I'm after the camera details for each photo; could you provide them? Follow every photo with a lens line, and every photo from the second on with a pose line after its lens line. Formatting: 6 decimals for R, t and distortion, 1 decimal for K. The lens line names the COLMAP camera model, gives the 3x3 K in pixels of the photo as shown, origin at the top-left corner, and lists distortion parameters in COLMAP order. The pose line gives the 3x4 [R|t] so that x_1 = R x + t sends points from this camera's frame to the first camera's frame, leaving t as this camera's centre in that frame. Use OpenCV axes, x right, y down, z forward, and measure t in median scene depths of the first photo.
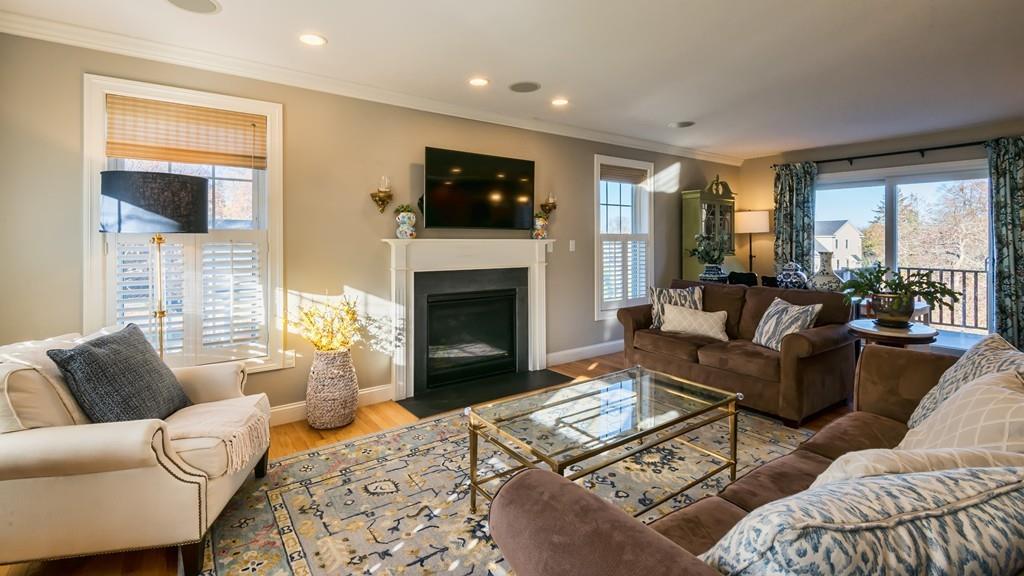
lens RADIAL K [[444.9, 0, 508.3], [0, 444.9, 238.2], [0, 0, 1]] dist [-0.002875, -0.001357]
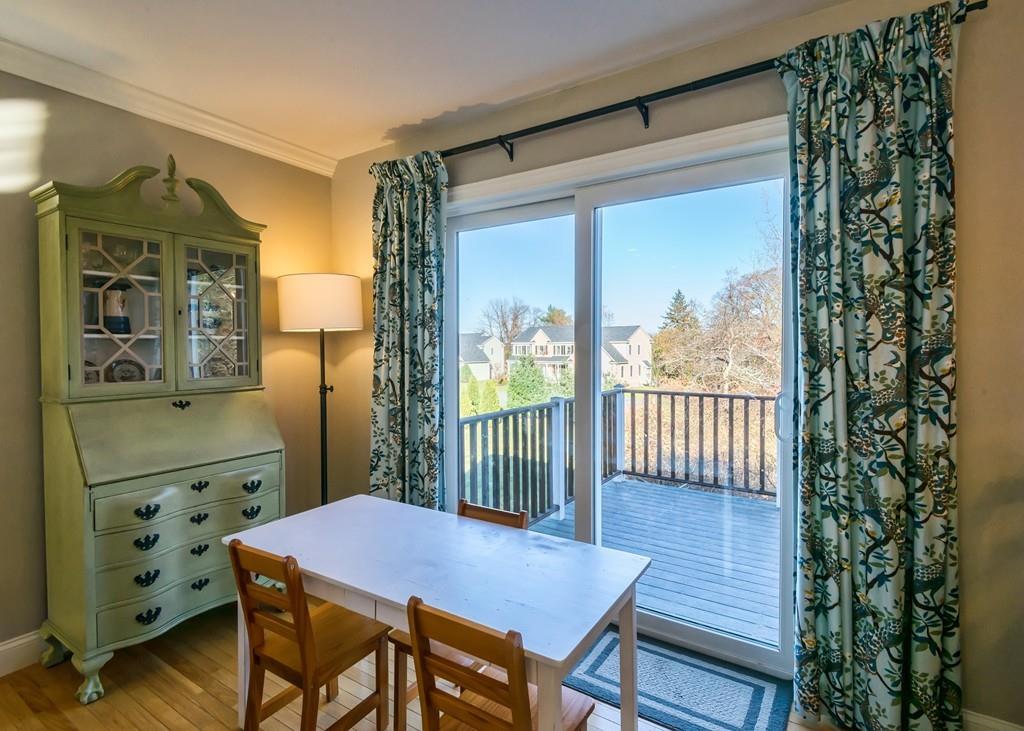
lens RADIAL K [[525.6, 0, 477.8], [0, 525.6, 357.6], [0, 0, 1]] dist [-0.002790, -0.001115]
pose [[0.940027, -0.011000, 0.340923, 0.739082], [0.002803, 0.999695, 0.024526, 0.002384], [-0.341089, -0.022099, 0.939771, 0.715345]]
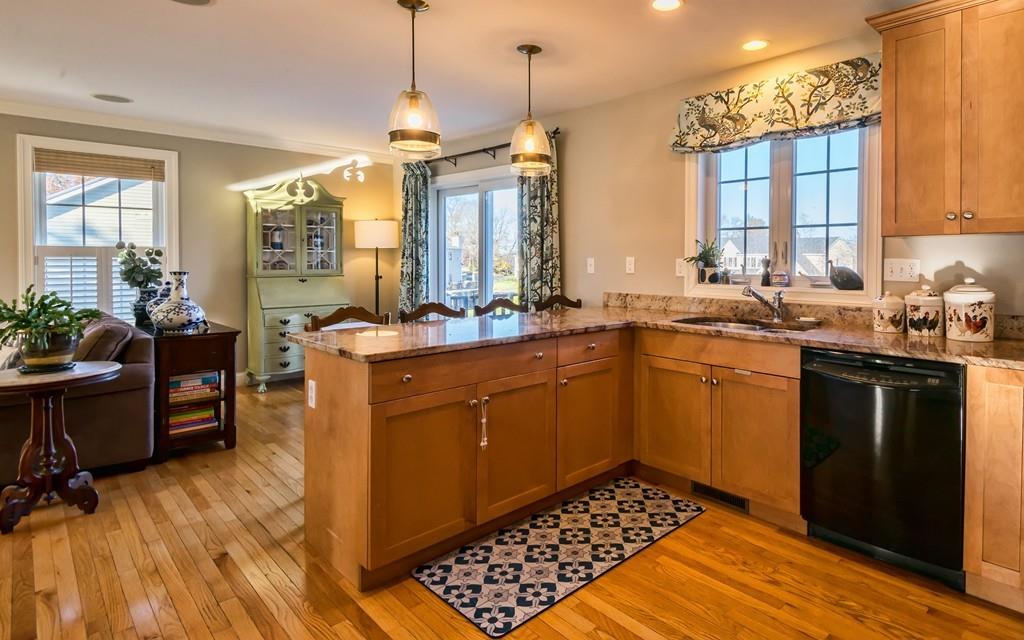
lens RADIAL K [[541.6, 0, 582.6], [0, 541.6, 268.6], [0, 0, 1]] dist [0.022442, -0.002420]
pose [[0.981116, 0.001460, 0.193412, 1.034652], [-0.006297, 0.999682, 0.024399, -0.000653], [-0.193315, -0.025156, 0.980814, -0.059299]]
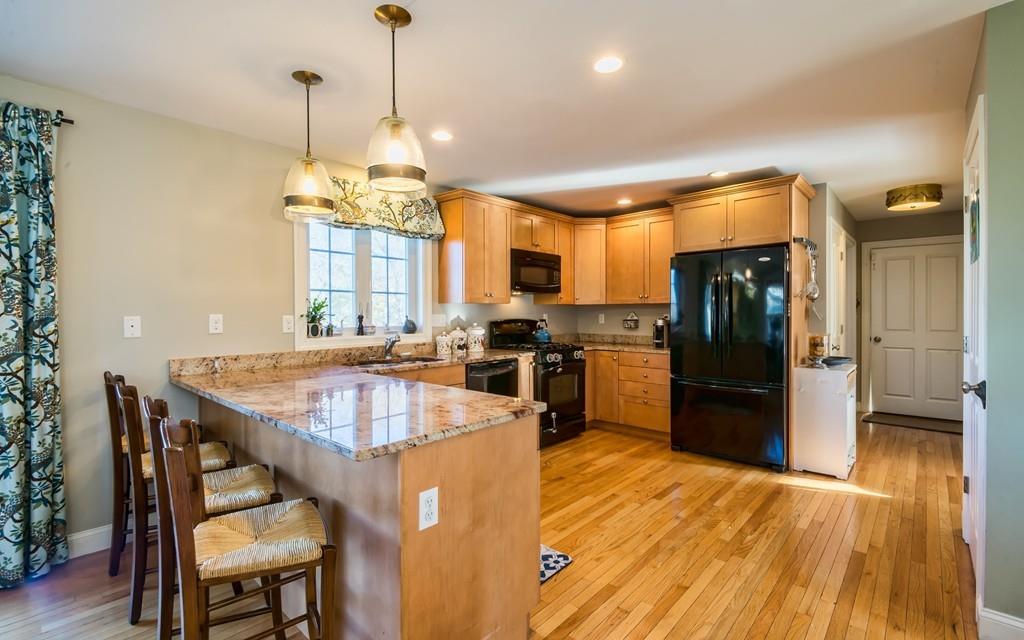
lens RADIAL K [[454.0, 0, 512.9], [0, 454.0, 314.2], [0, 0, 1]] dist [-0.000321, -0.001437]
pose [[-0.223847, 0.001155, 0.974624, 0.541424], [-0.000435, 0.999999, -0.001285, 0.001806], [-0.974624, -0.000712, -0.223846, 0.544638]]
